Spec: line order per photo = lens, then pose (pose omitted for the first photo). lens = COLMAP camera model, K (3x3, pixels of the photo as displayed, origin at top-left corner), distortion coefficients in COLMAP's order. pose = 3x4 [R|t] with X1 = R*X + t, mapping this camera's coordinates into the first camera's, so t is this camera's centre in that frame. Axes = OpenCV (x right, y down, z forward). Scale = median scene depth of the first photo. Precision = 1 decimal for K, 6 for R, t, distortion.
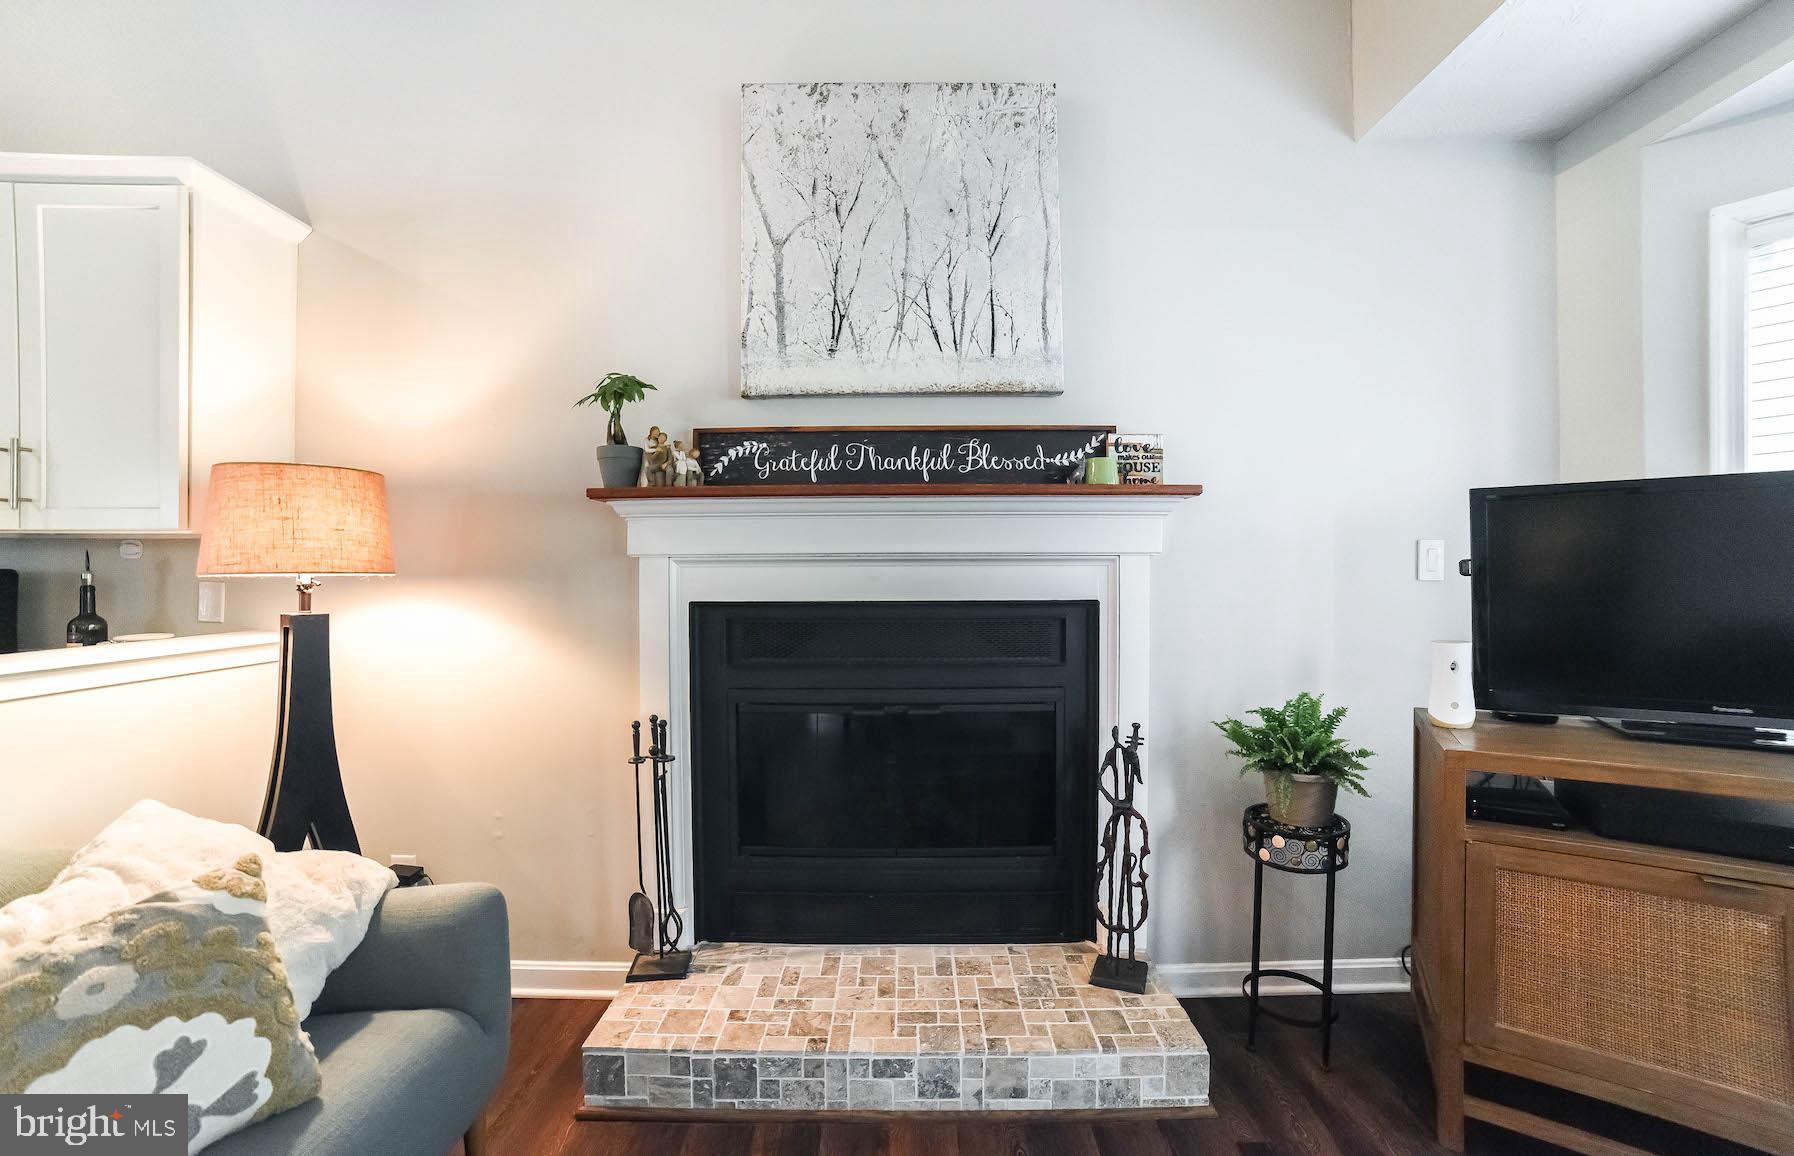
lens RADIAL K [[717.0, 0, 893.5], [0, 717.0, 565.8], [0, 0, 1]] dist [-0.084134, 0.034246]
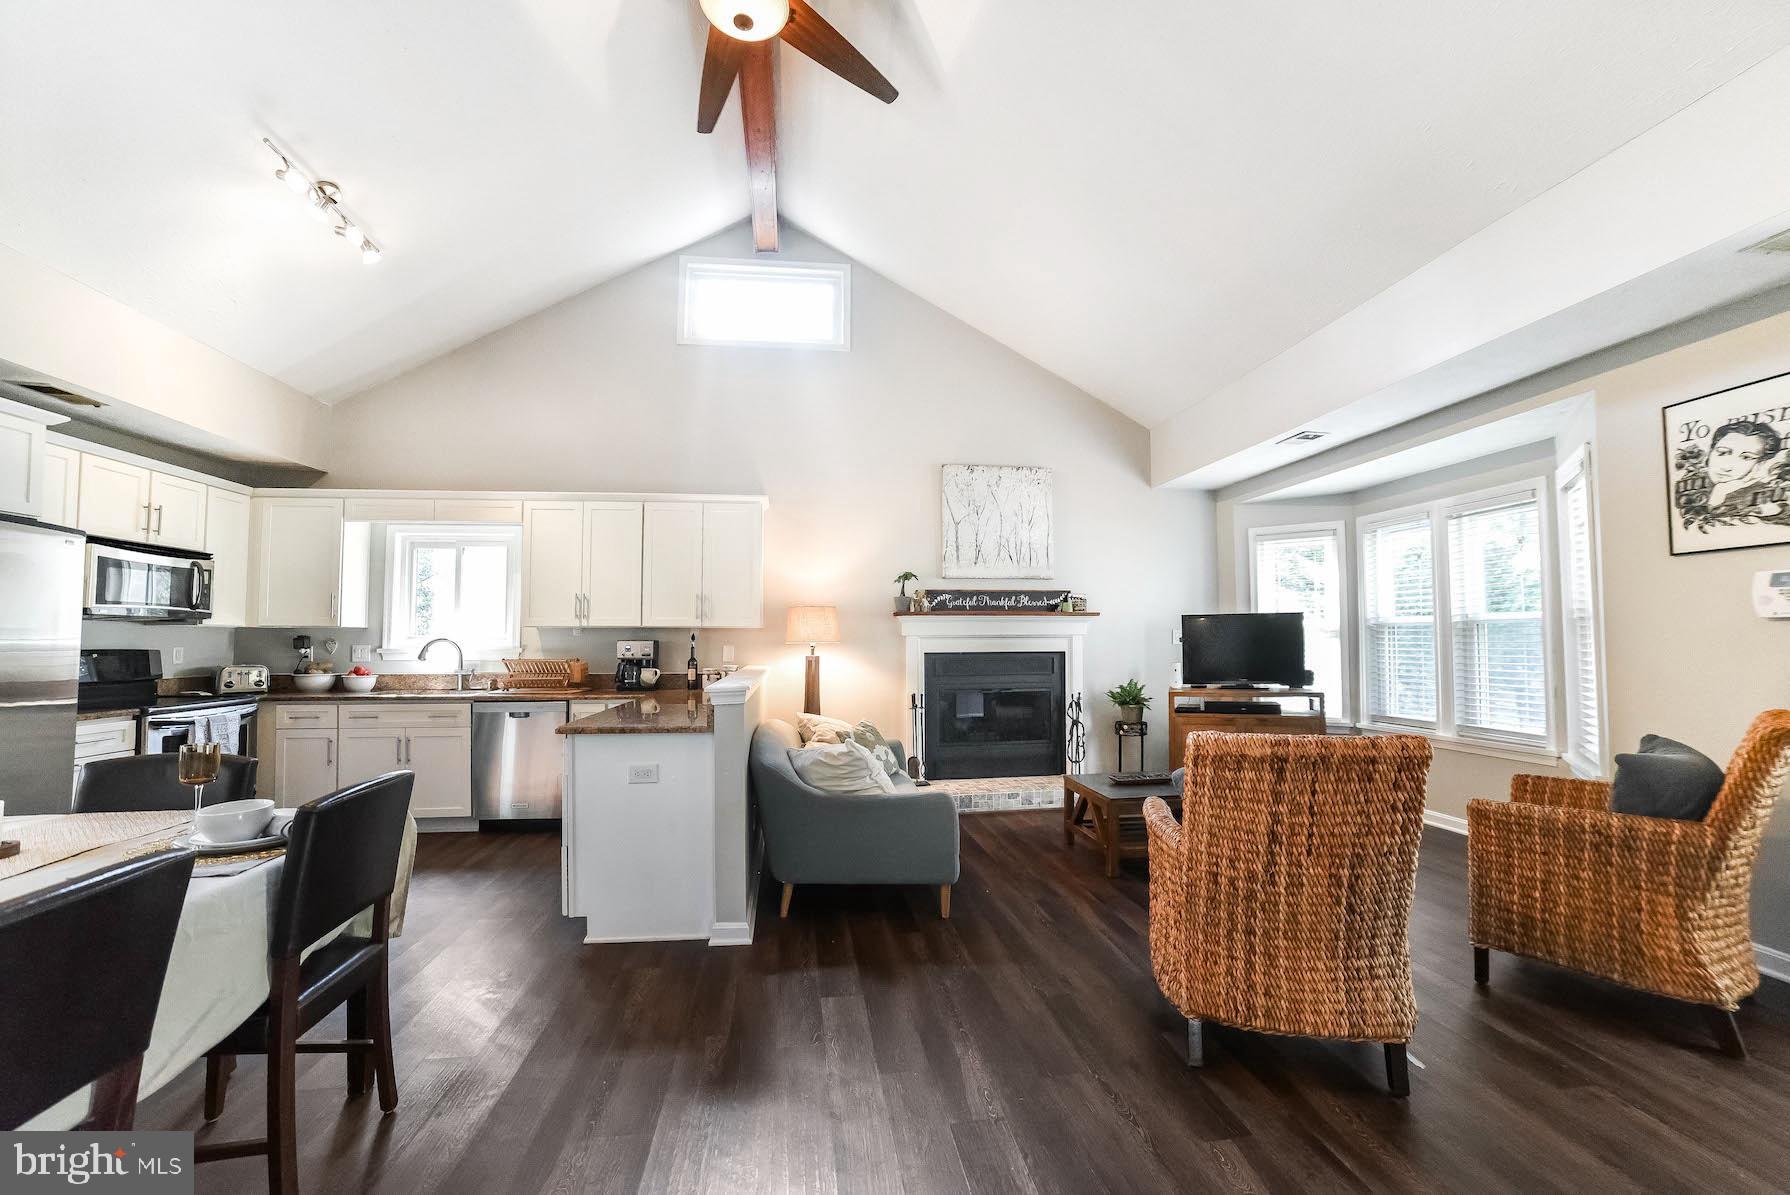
lens RADIAL K [[741.9, 0, 900.0], [0, 741.9, 623.8], [0, 0, 1]] dist [-0.000259, 0.000281]
pose [[0.984020, 0.004393, 0.178003, -0.922522], [-0.000057, 0.999703, -0.024355, 0.010617], [-0.178057, 0.023955, 0.983729, -1.874336]]
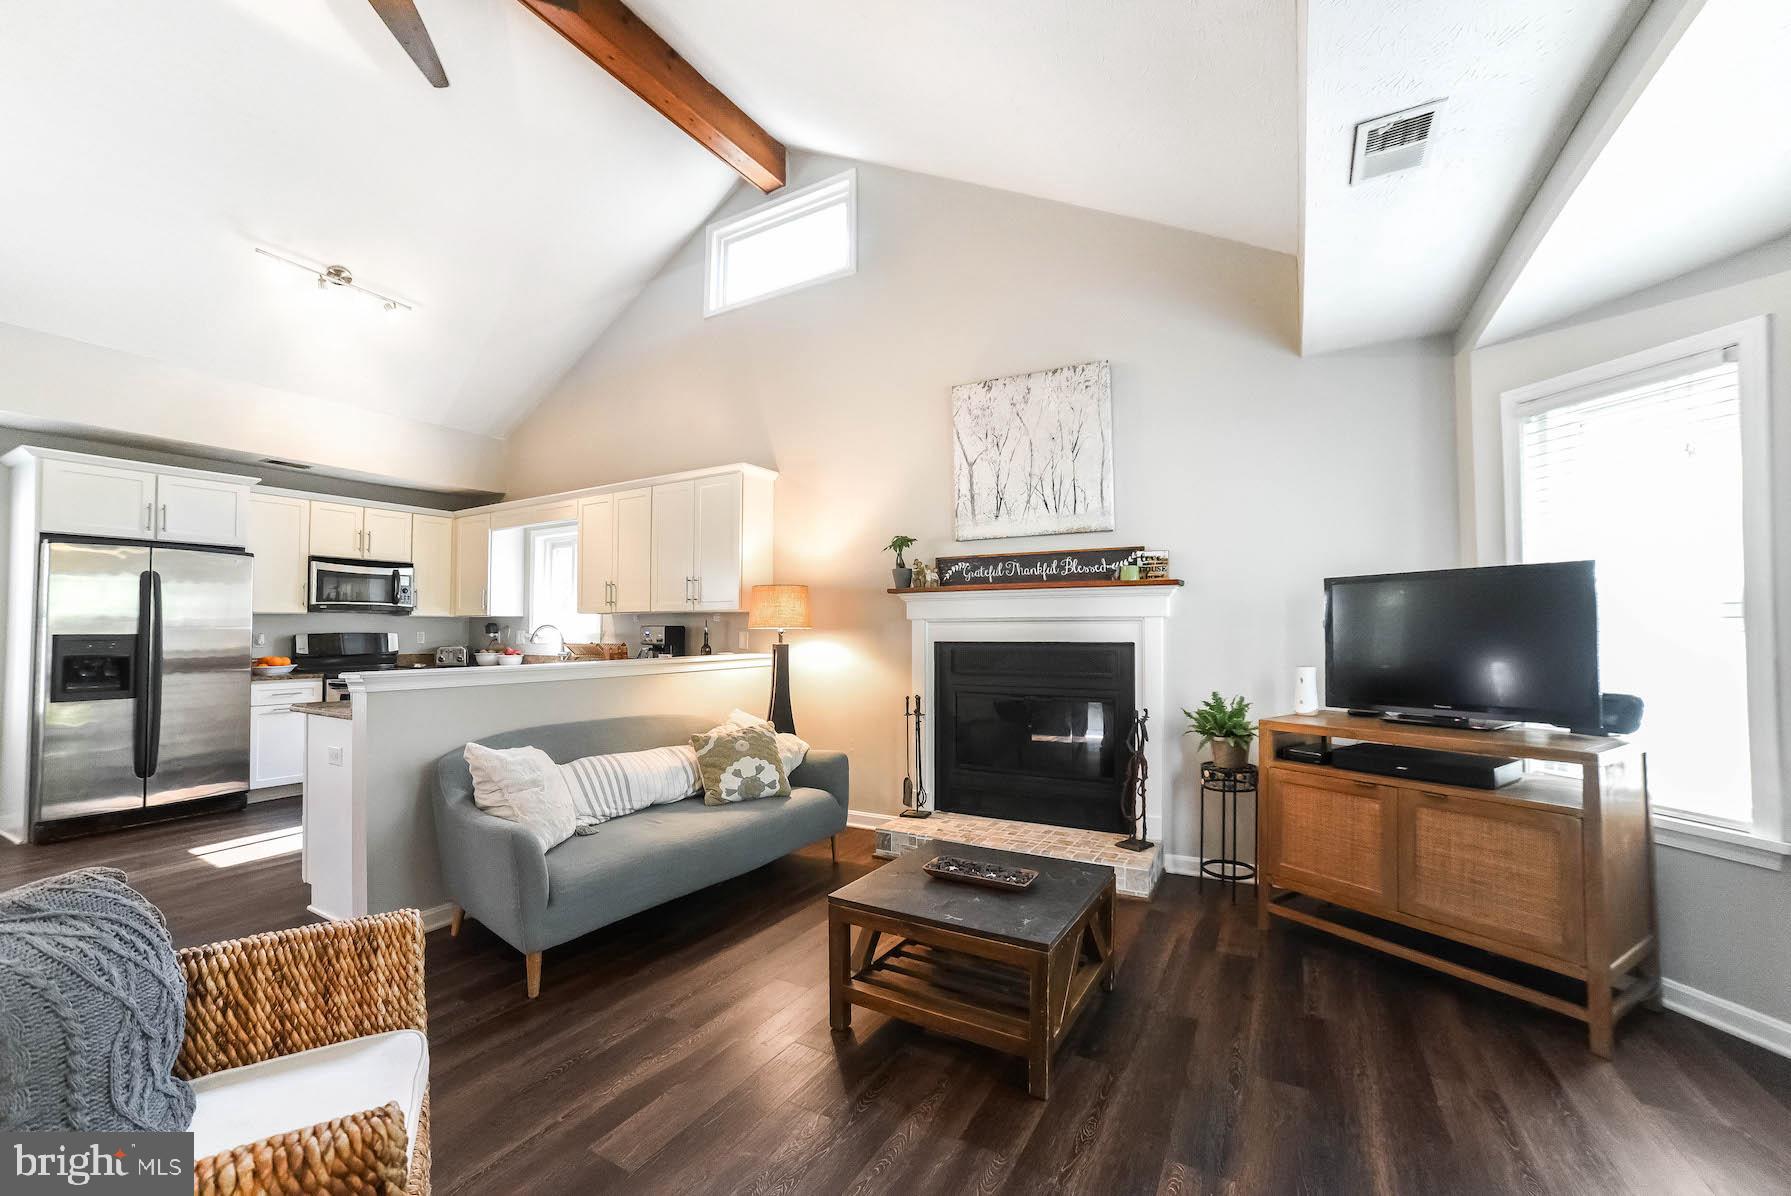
lens RADIAL K [[752.5, 0, 895.5], [0, 752.5, 598.0], [0, 0, 1]] dist [0.000154, 0.000165]
pose [[0.873006, -0.019227, -0.487331, 0.706337], [0.002790, 0.999403, -0.034431, -0.001089], [0.487702, 0.028699, 0.872538, -0.999216]]
